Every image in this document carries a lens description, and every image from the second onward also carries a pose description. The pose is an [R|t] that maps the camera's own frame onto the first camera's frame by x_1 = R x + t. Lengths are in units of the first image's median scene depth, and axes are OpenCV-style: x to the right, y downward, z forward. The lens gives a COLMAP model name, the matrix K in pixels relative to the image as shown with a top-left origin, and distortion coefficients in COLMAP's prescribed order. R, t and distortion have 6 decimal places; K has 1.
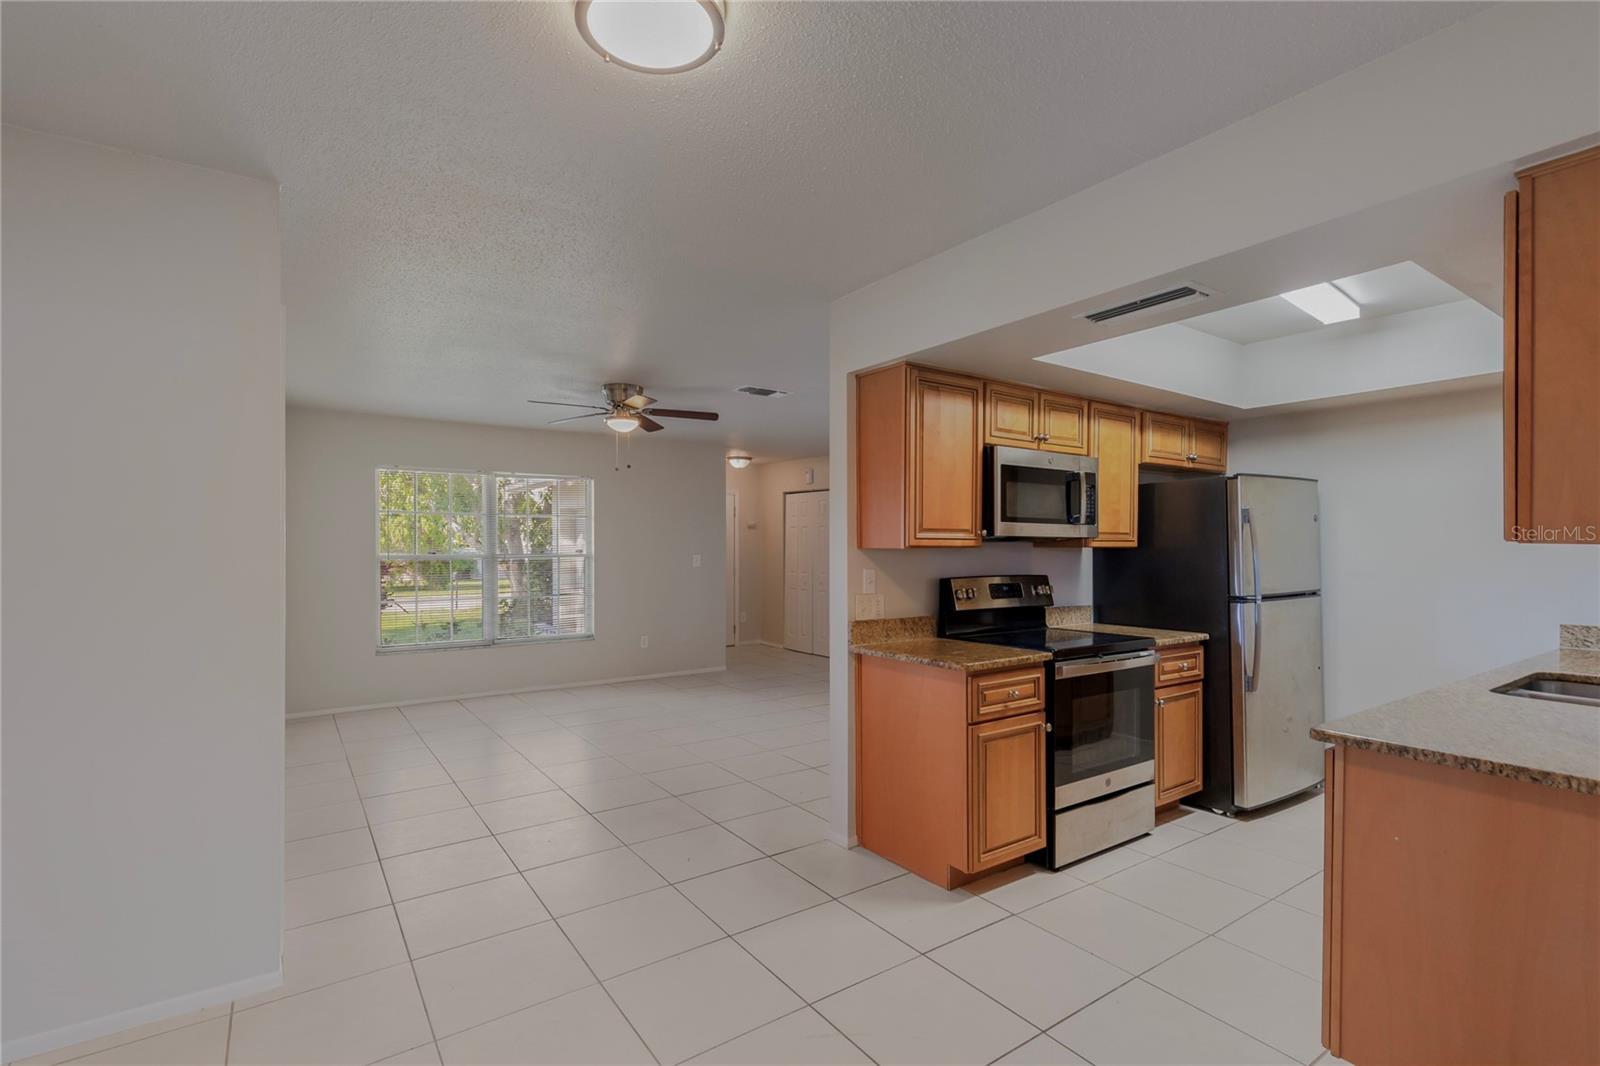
lens RADIAL K [[733.4, 0, 789.5], [0, 733.4, 535.0], [0, 0, 1]] dist [0.012173, 0.000262]
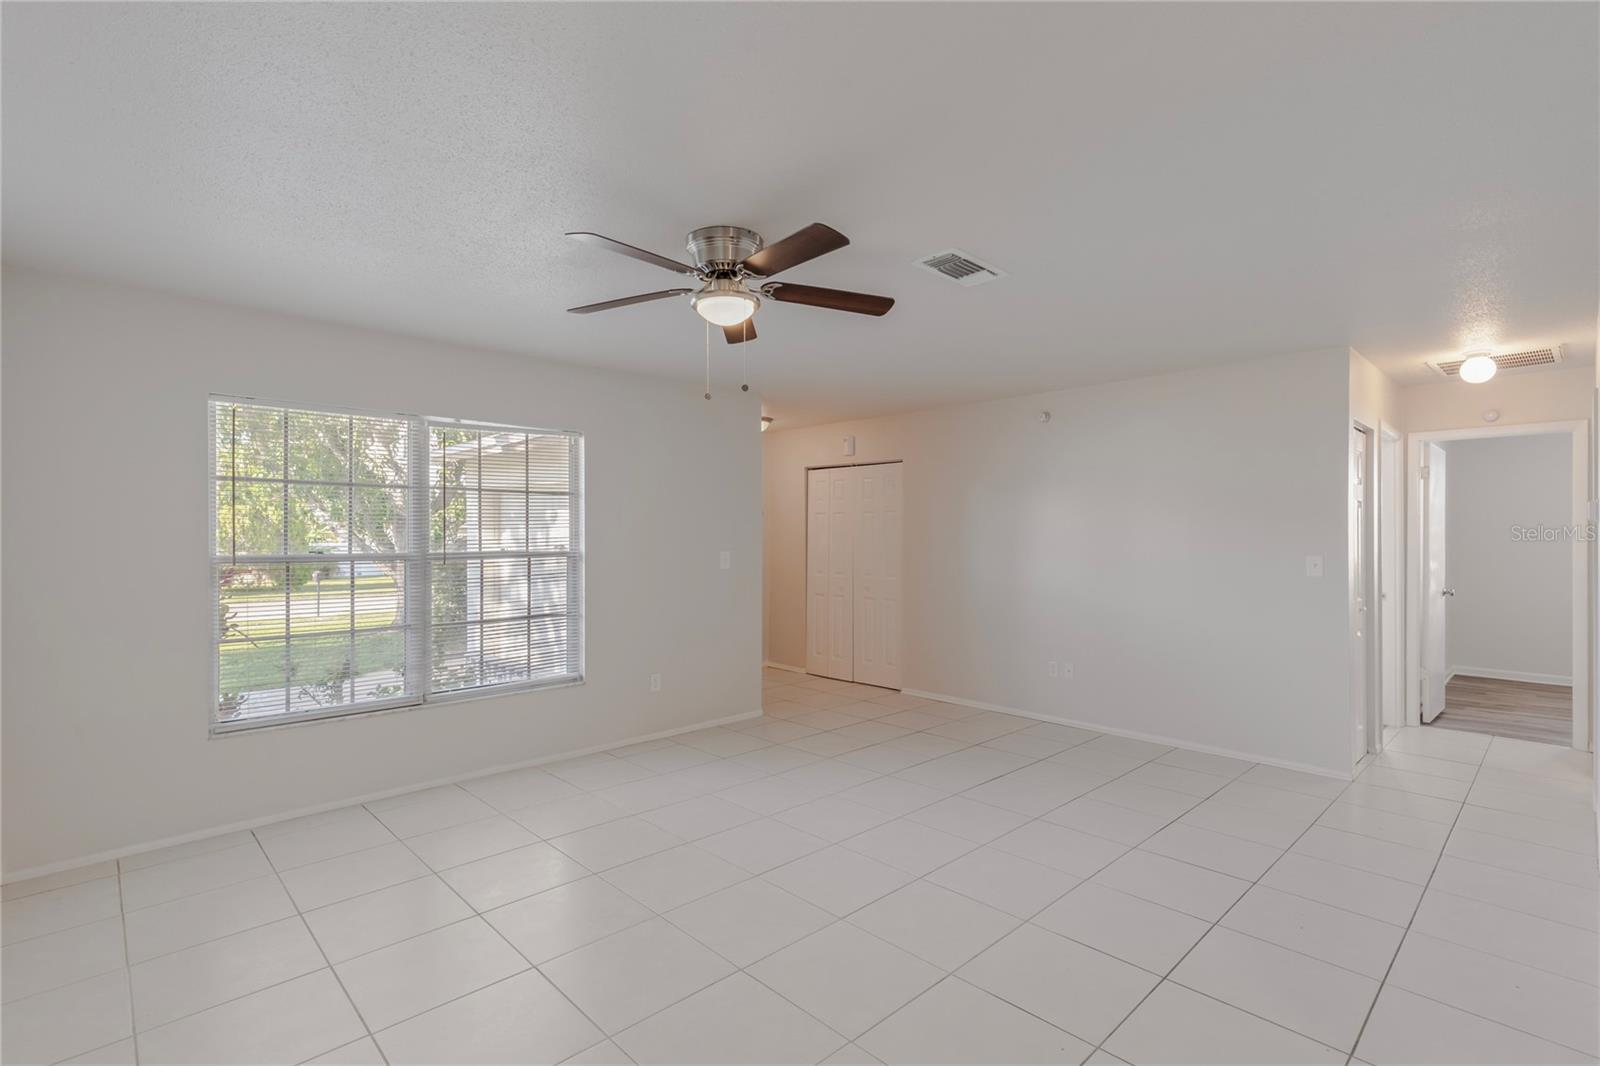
lens RADIAL K [[733.4, 0, 789.5], [0, 733.4, 535.0], [0, 0, 1]] dist [0.012173, 0.000262]
pose [[0.987939, -0.001630, 0.154837, -0.150133], [-0.000035, 0.999942, 0.010754, 0.003453], [-0.154846, -0.010630, 0.987881, 0.268374]]
